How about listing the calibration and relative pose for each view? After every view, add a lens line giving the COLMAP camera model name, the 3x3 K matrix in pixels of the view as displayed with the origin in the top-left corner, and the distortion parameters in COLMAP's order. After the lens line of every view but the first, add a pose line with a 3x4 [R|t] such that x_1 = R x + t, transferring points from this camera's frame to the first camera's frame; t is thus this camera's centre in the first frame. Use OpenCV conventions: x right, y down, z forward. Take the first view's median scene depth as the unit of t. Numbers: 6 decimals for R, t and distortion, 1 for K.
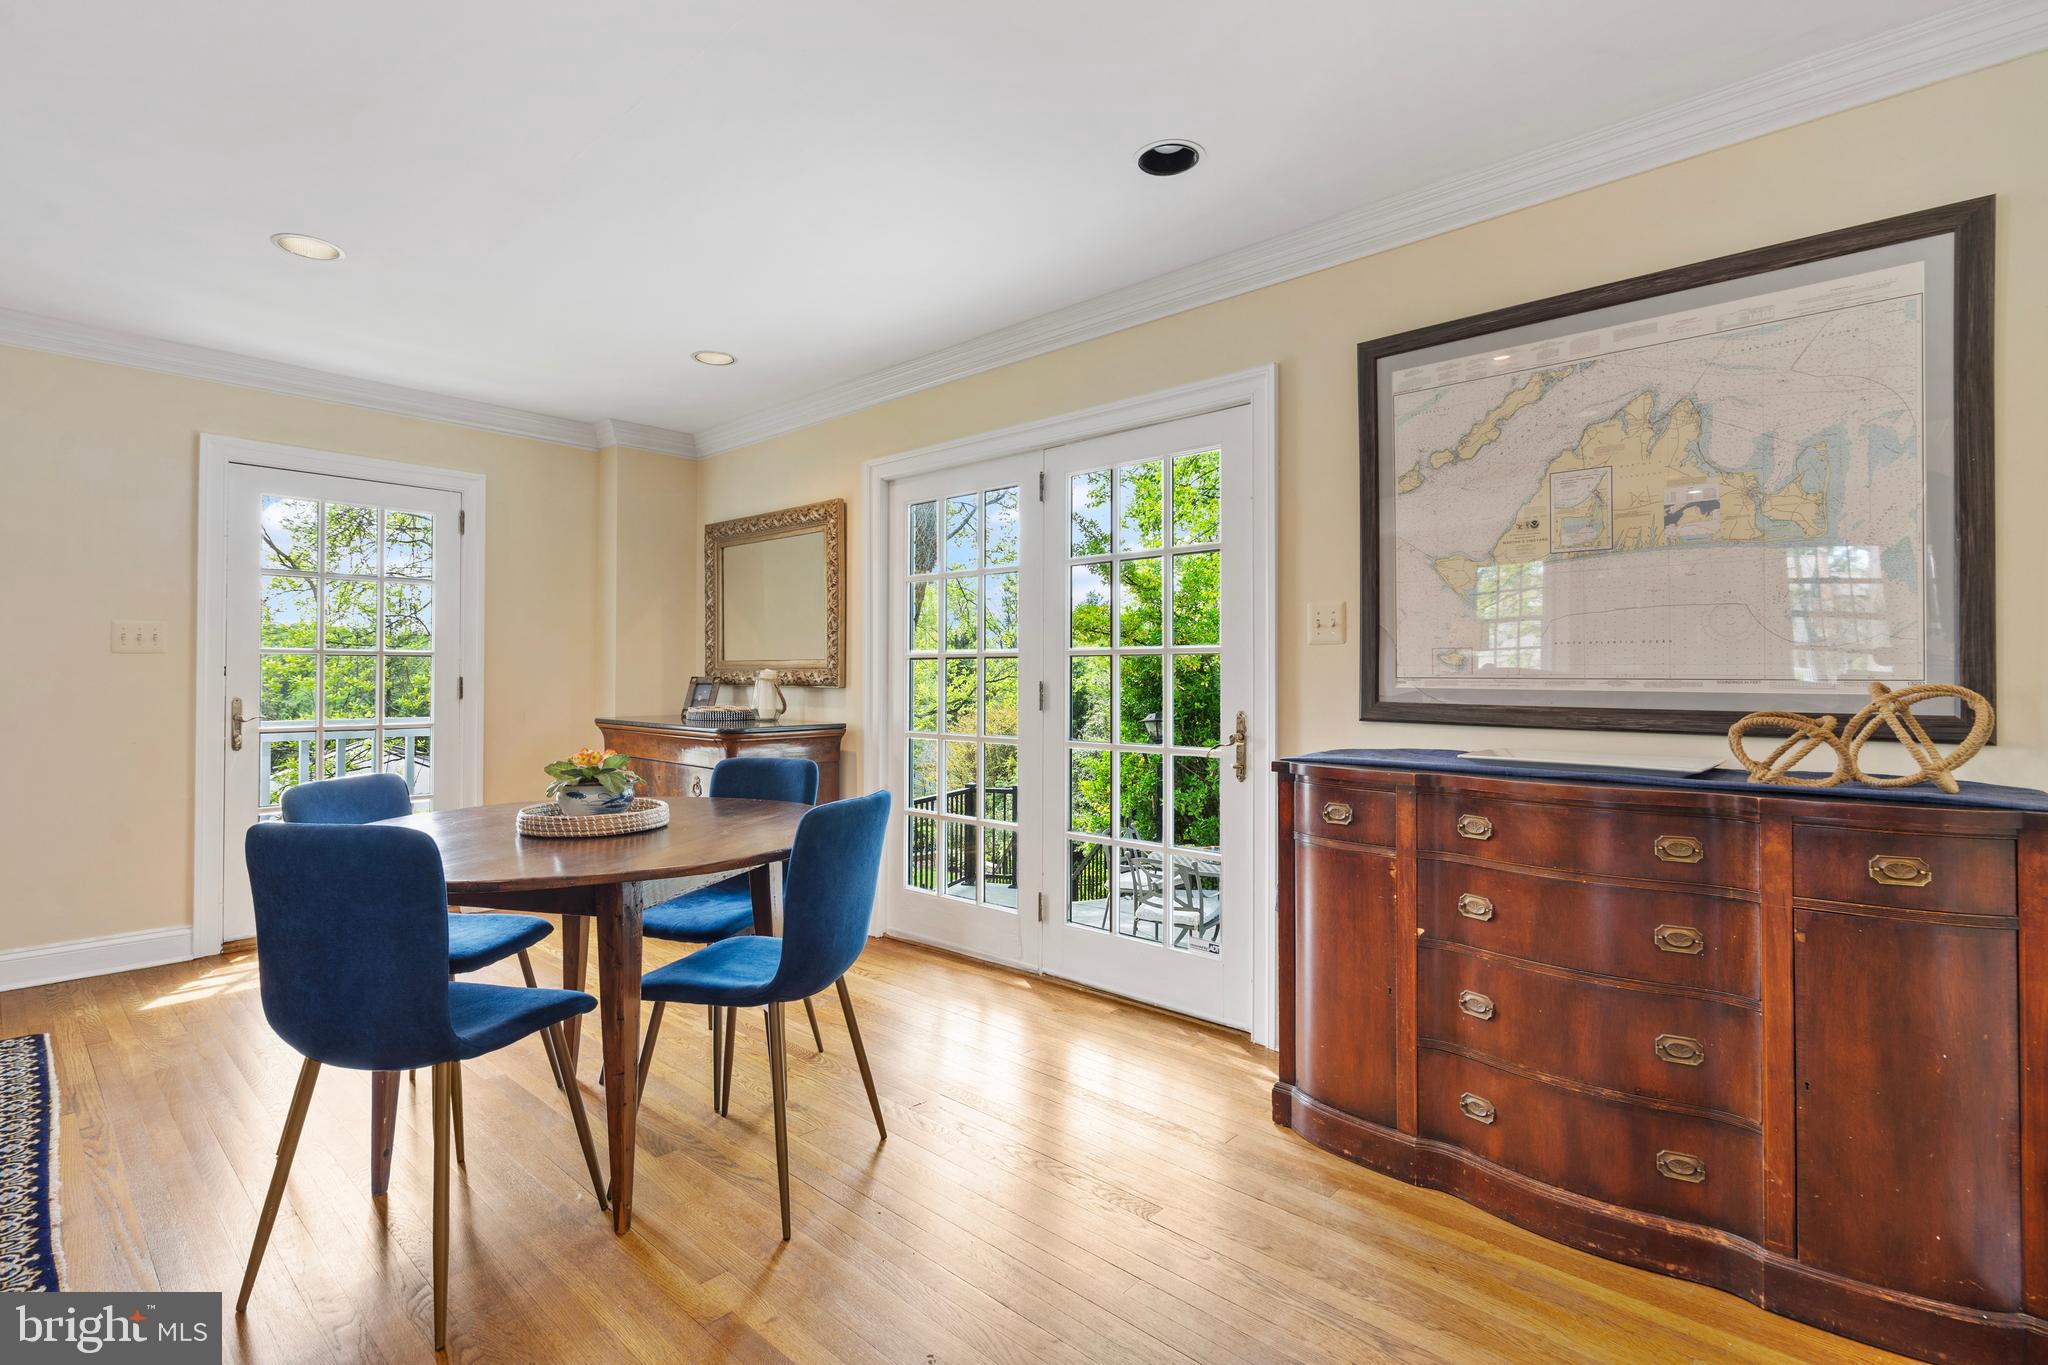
lens RADIAL K [[976.9, 0, 1012.9], [0, 976.9, 667.1], [0, 0, 1]] dist [-0.004824, 0.008787]
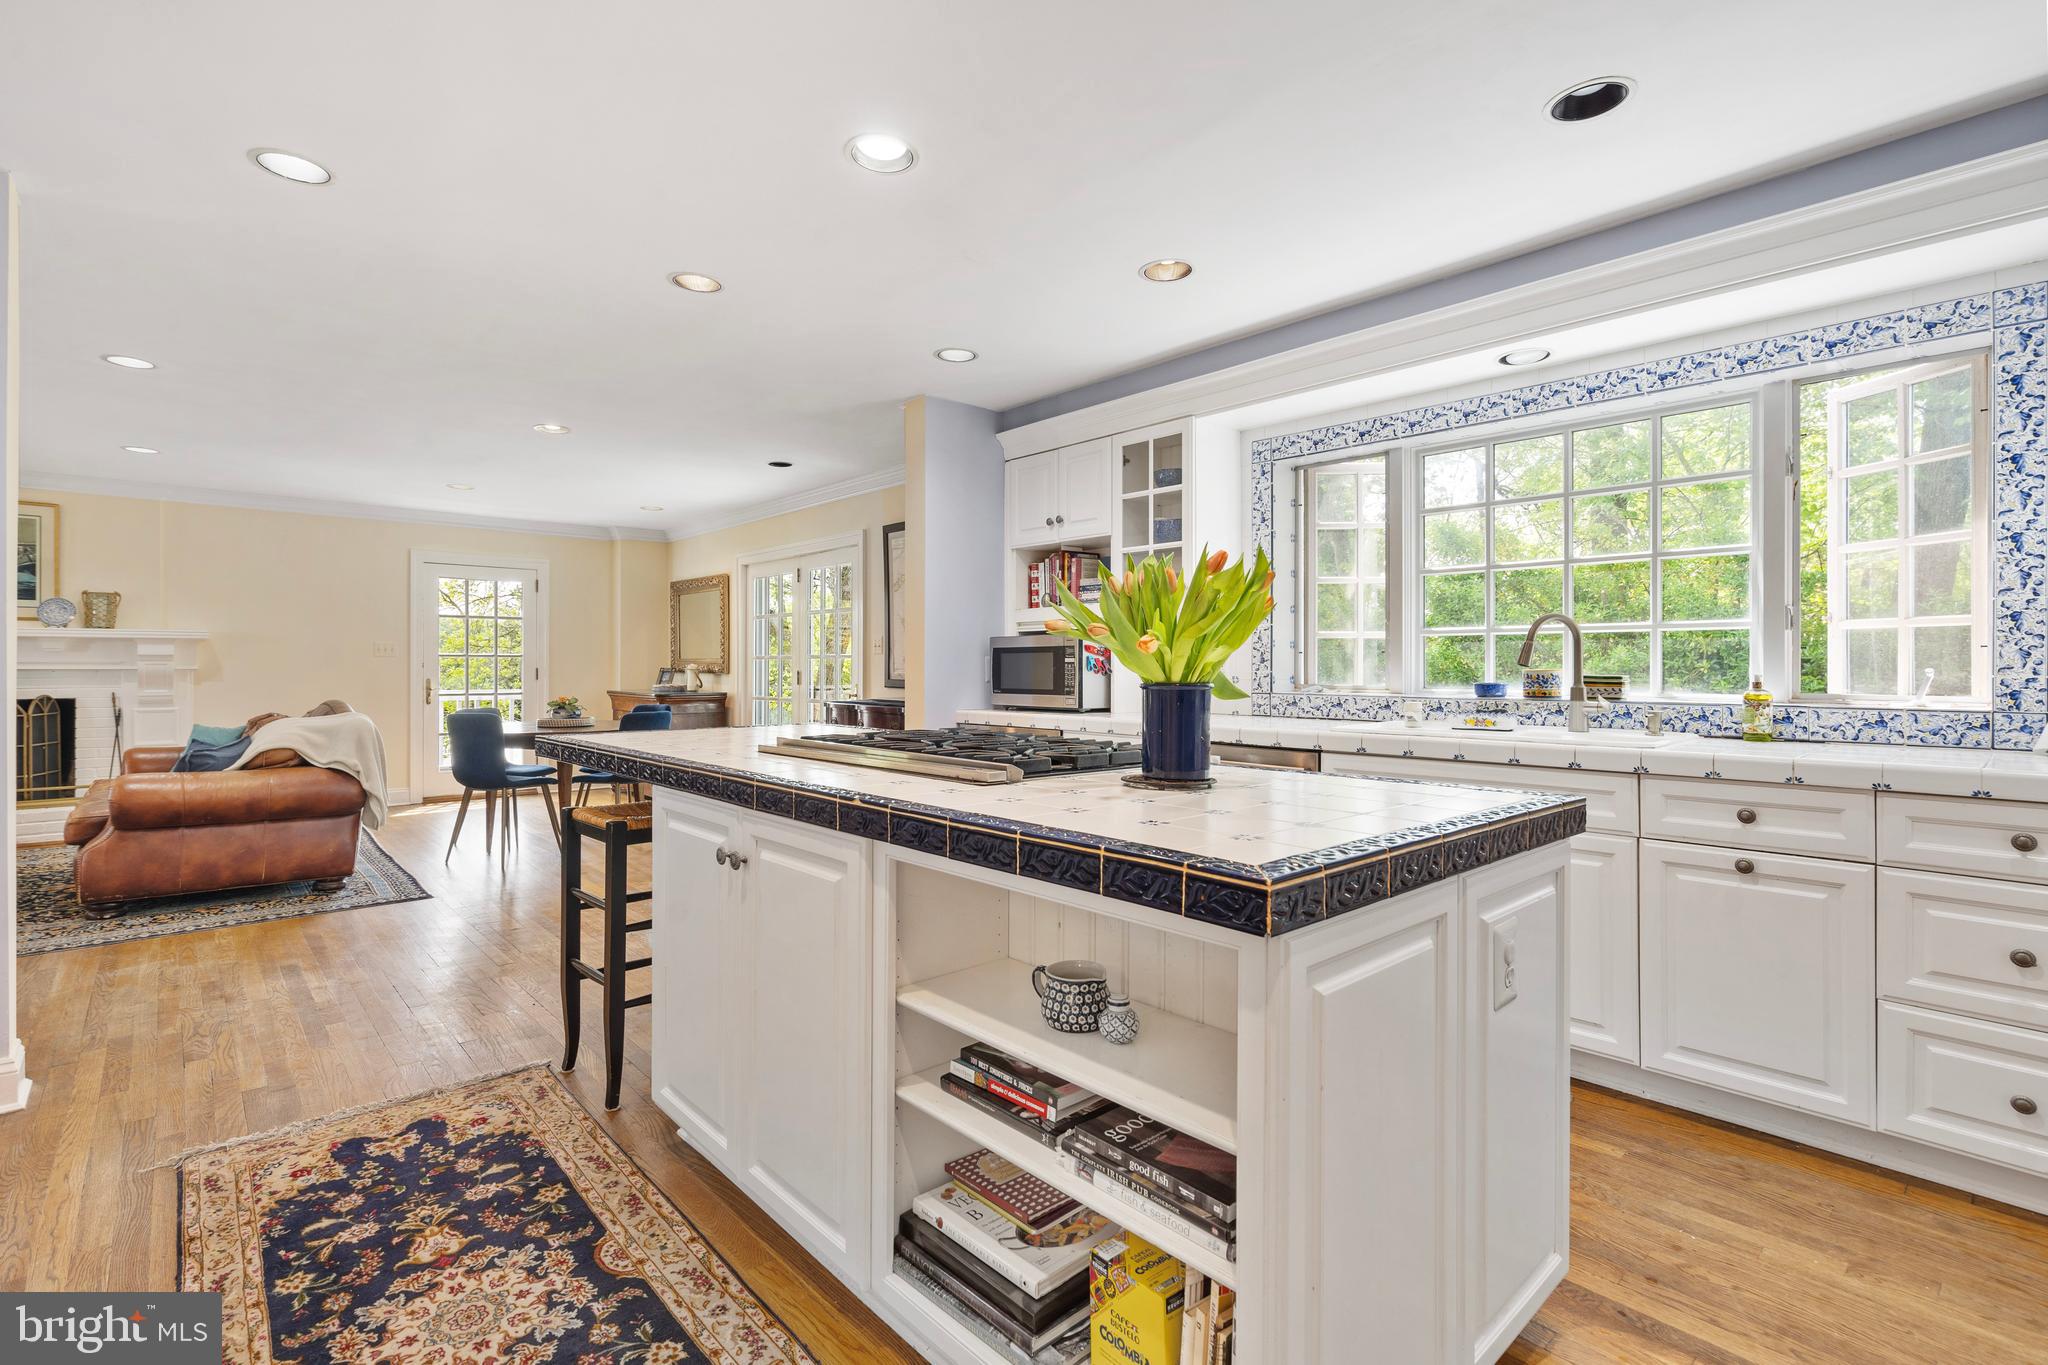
lens RADIAL K [[934.0, 0, 998.0], [0, 934.0, 667.1], [0, 0, 1]] dist [0.001142, 0.000740]
pose [[0.994718, -0.000601, -0.102647, 0.871166], [0.001812, 0.999930, 0.011700, -0.019085], [0.102633, -0.011825, 0.994649, -1.216171]]
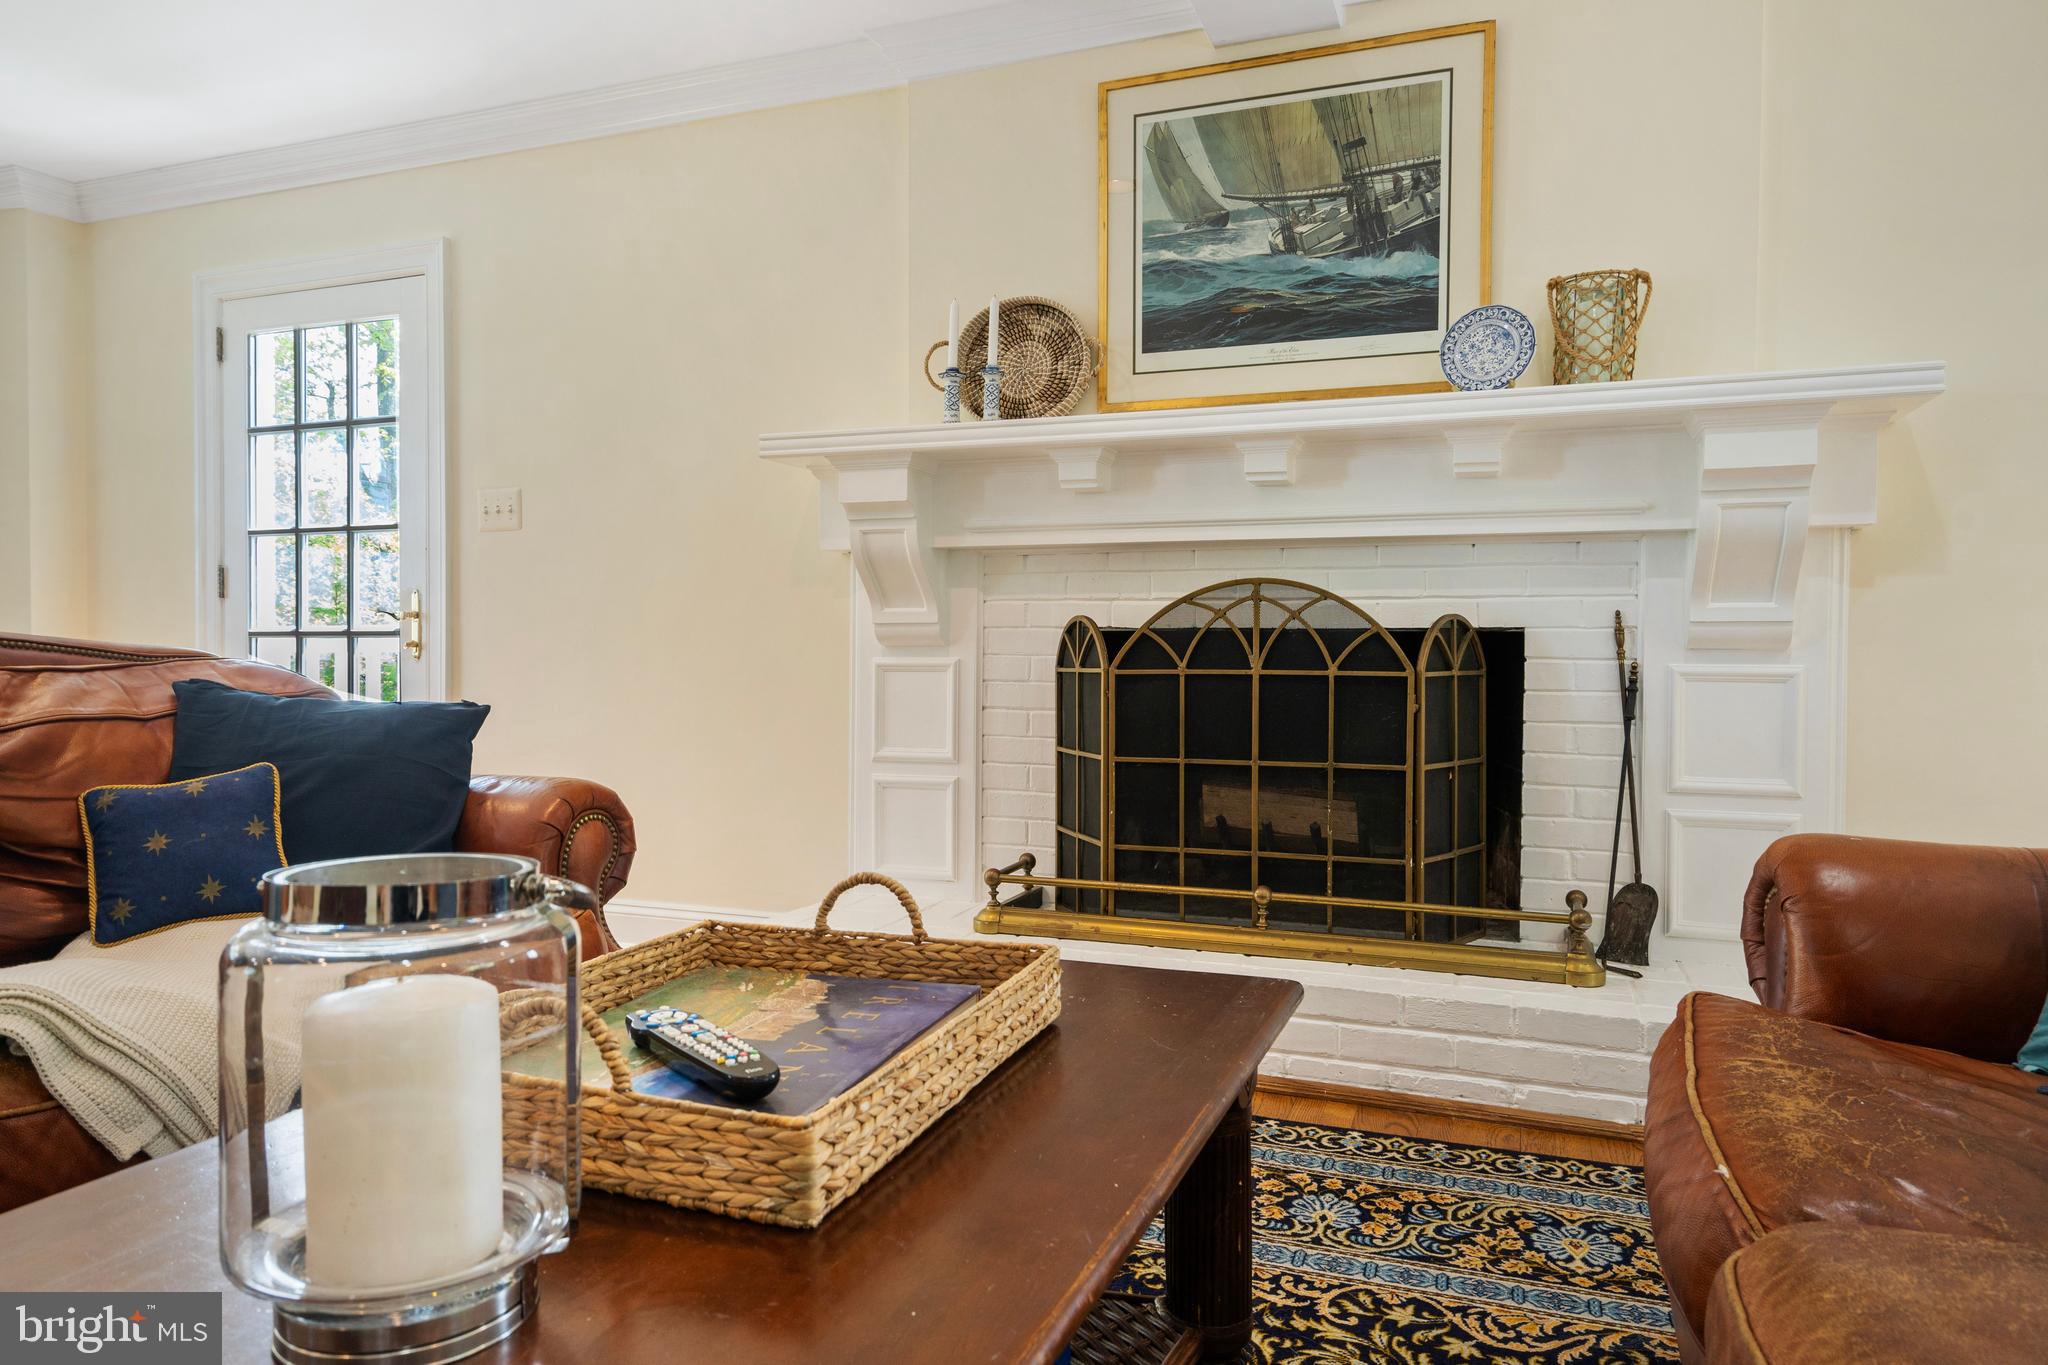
lens RADIAL K [[1315.0, 0, 1004.5], [0, 1315.0, 675.4], [0, 0, 1]] dist [0.012493, 0.000857]
pose [[0.368017, 0.018151, -0.929642, -0.855725], [0.003630, 0.999774, 0.020958, 0.097767], [0.929812, -0.011087, 0.367868, 0.114180]]
